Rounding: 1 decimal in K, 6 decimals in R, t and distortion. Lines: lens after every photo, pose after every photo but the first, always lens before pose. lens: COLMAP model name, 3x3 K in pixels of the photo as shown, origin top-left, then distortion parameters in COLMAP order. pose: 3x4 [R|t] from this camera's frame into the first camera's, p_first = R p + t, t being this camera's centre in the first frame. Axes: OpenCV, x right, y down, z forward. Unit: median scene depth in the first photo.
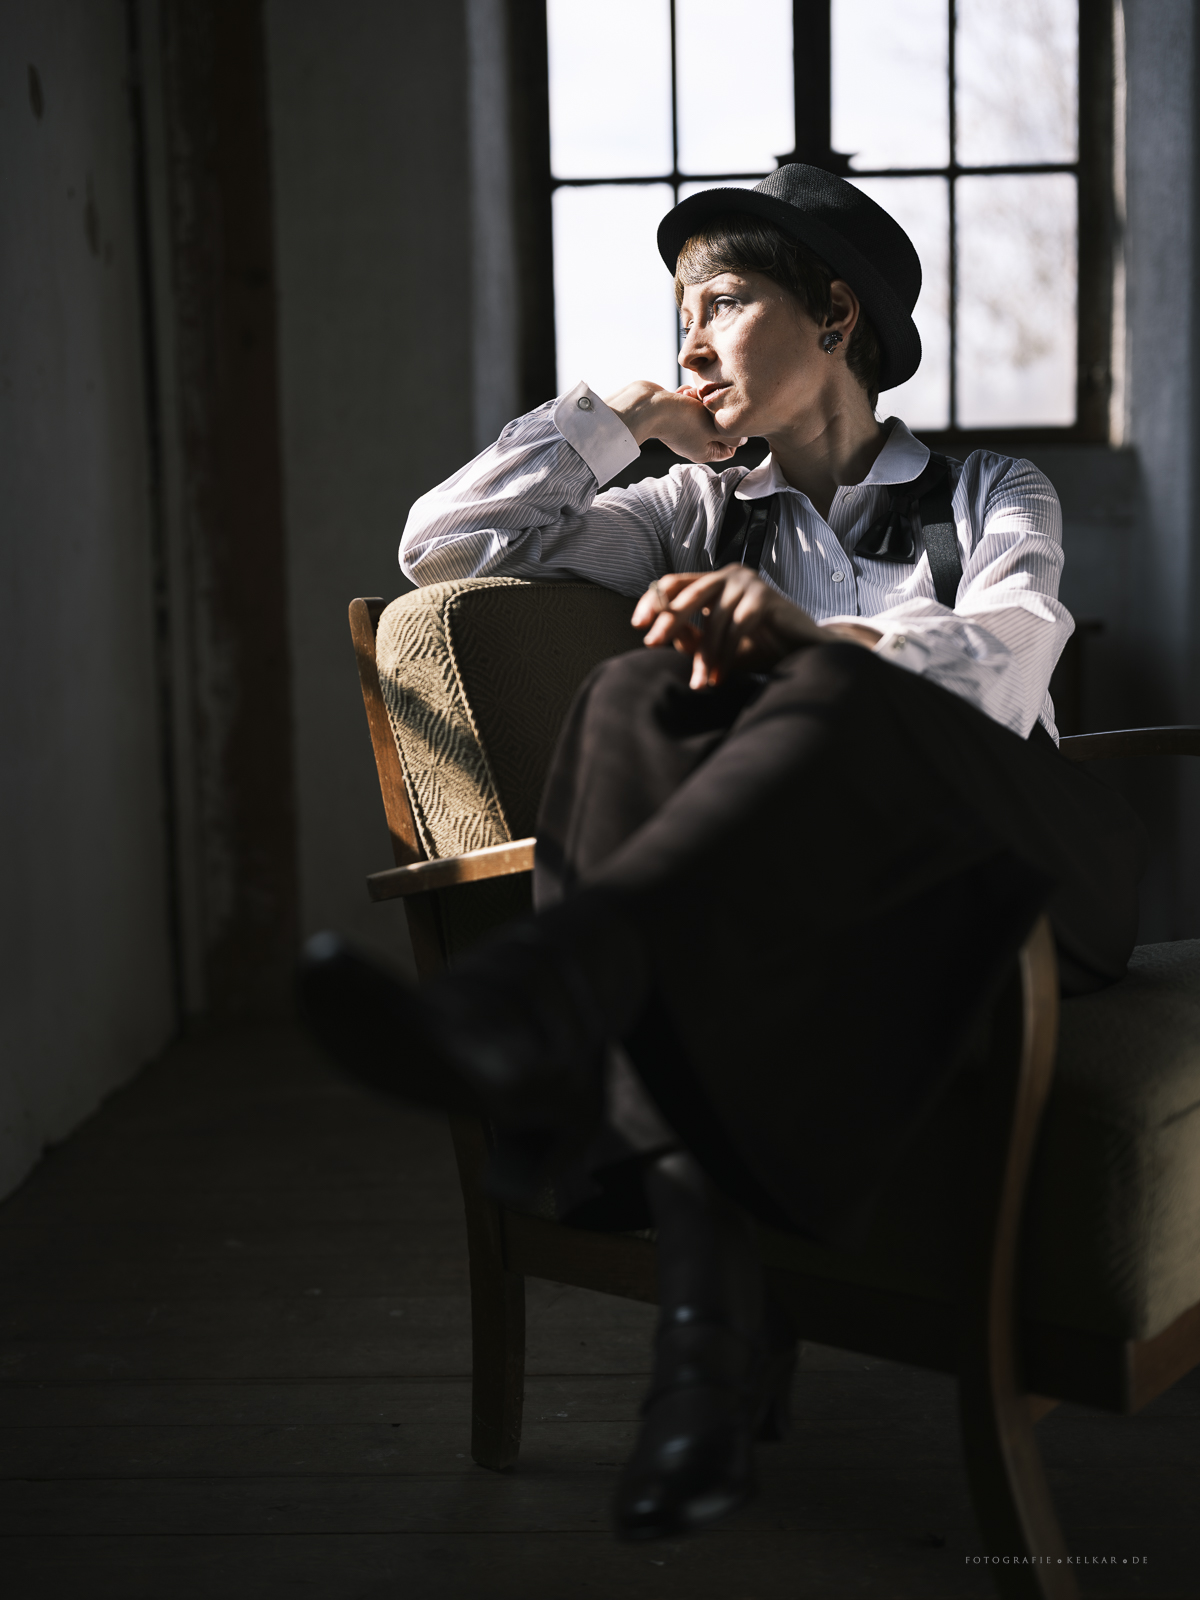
lens RADIAL K [[2057.1, 0, 607.1], [0, 2057.1, 804.4], [0, 0, 1]] dist [-0.001667, 0.000000]
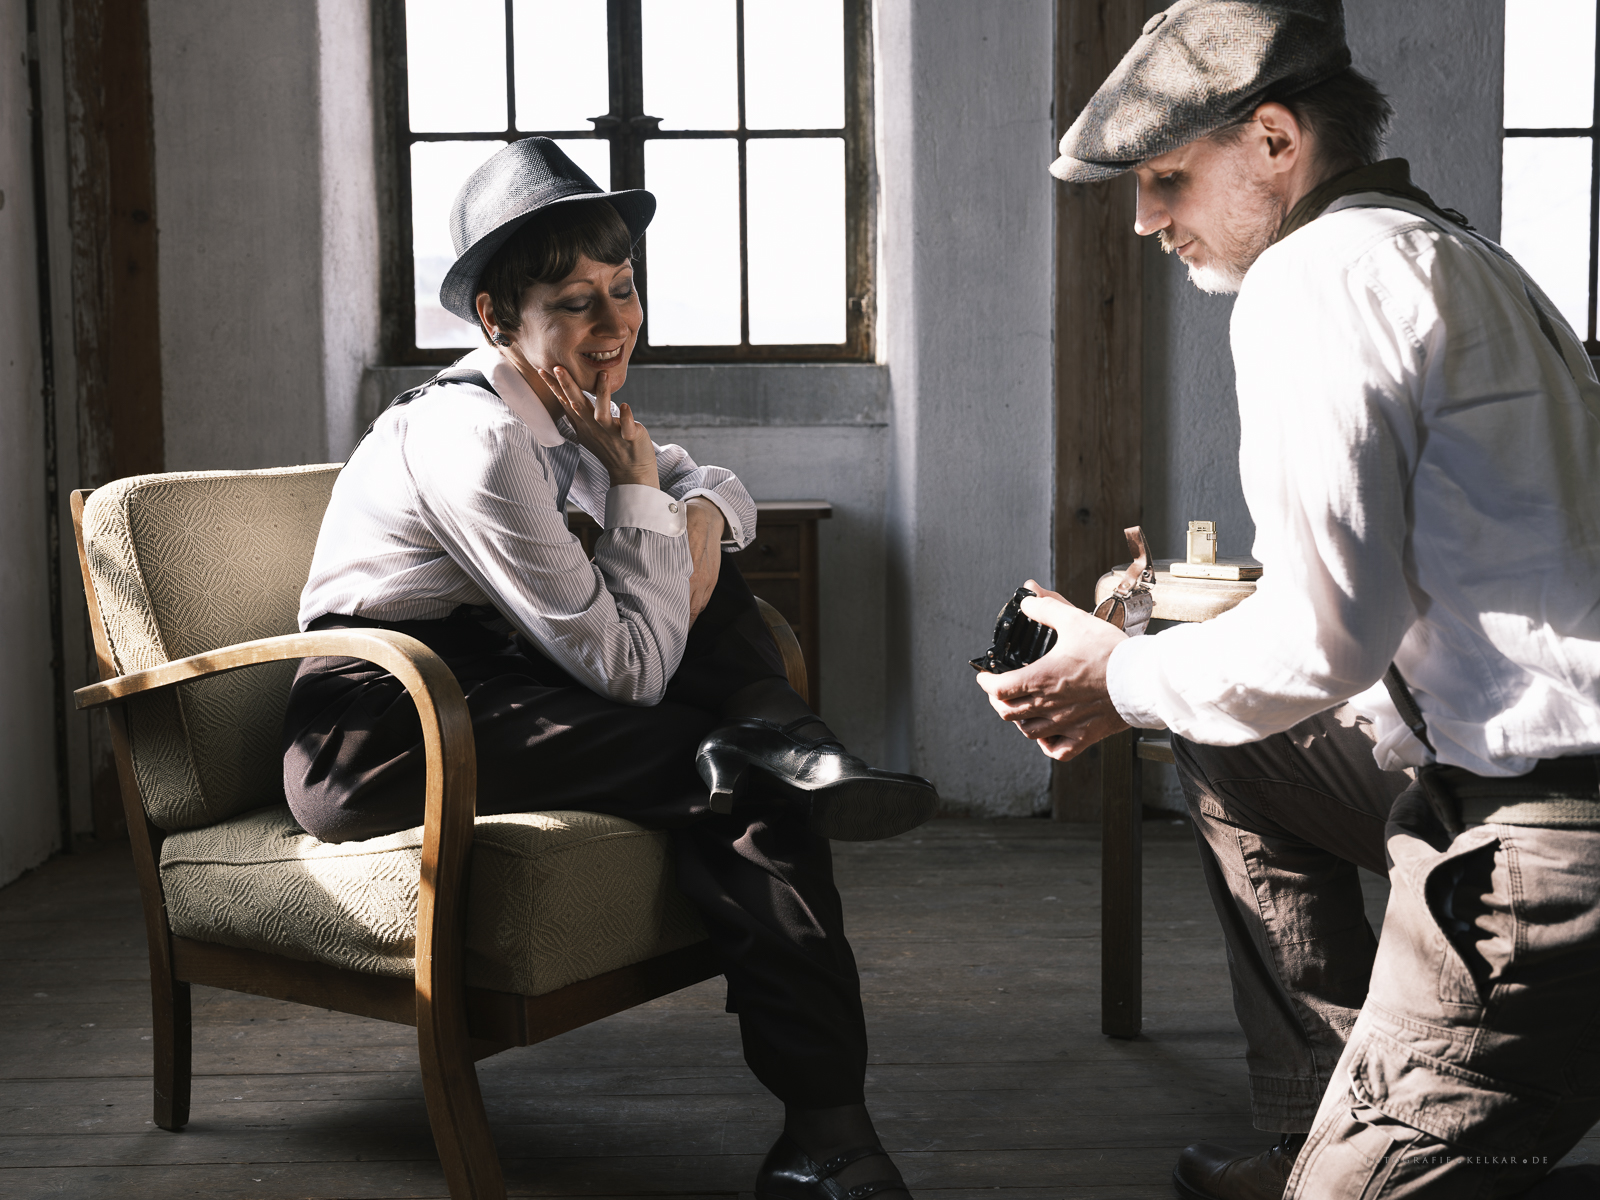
lens RADIAL K [[2057.1, 0, 793.3], [0, 2057.1, 594.0], [0, 0, 1]] dist [-0.001667, 0.000000]
pose [[0.998750, 0.006488, 0.049556, 0.154688], [-0.004340, 0.999051, -0.043331, 0.014595], [-0.049790, 0.043062, 0.997831, -0.210234]]
